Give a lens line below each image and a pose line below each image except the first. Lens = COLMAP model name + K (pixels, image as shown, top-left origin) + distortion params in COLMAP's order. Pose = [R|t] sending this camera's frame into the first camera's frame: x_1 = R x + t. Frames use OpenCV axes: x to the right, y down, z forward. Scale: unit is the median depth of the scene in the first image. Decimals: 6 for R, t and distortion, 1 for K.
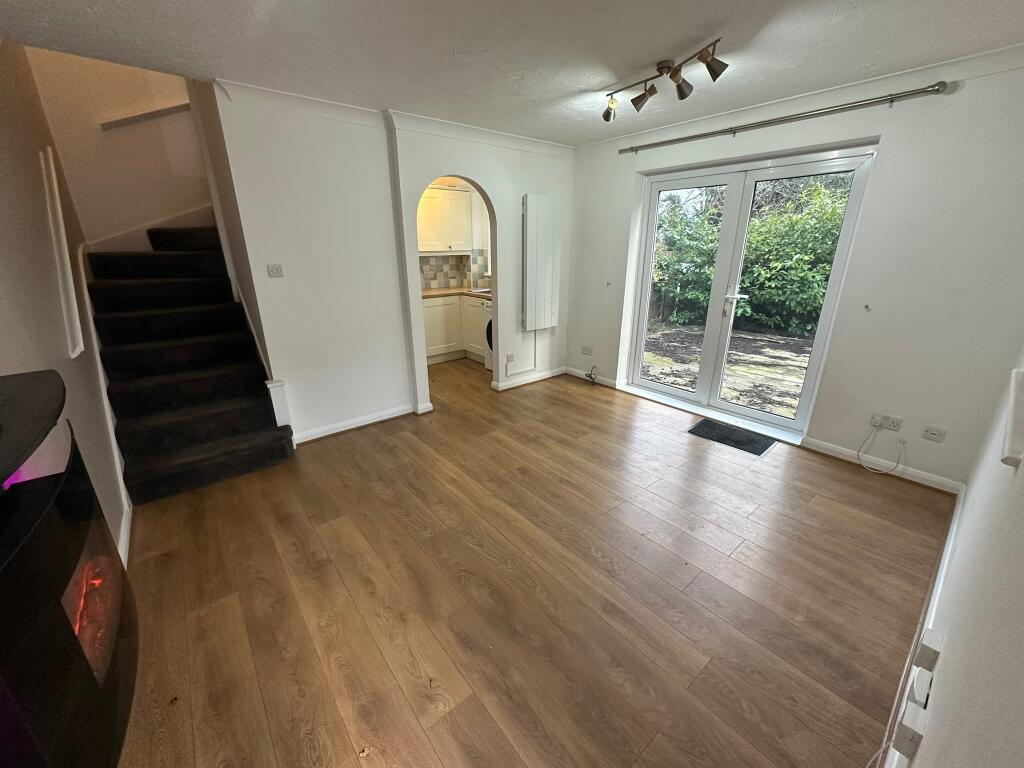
lens RADIAL K [[407.5, 0, 514.8], [0, 407.5, 383.9], [0, 0, 1]] dist [0.000364, 0.000072]
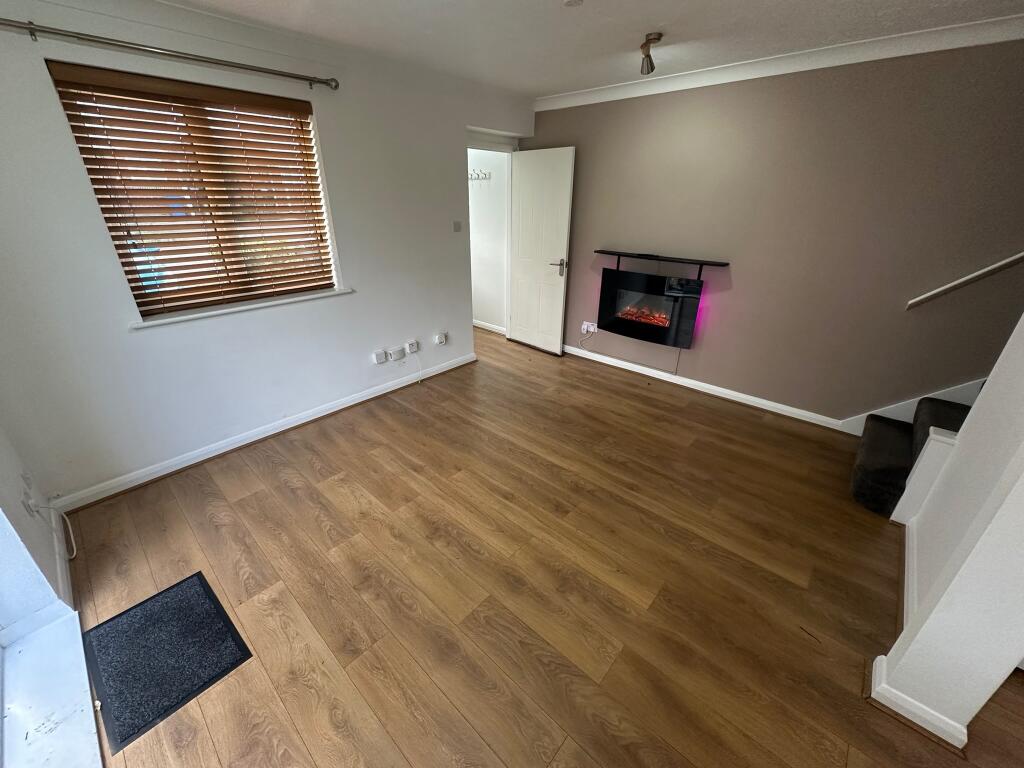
lens RADIAL K [[407.5, 0, 512.0], [0, 407.5, 383.8], [0, 0, 1]] dist [0.000364, 0.000072]
pose [[-0.989782, 0.055715, -0.131250, 0.165684], [-0.049869, 0.727094, 0.684724, -0.409947], [0.133580, 0.684273, -0.716887, 1.117977]]
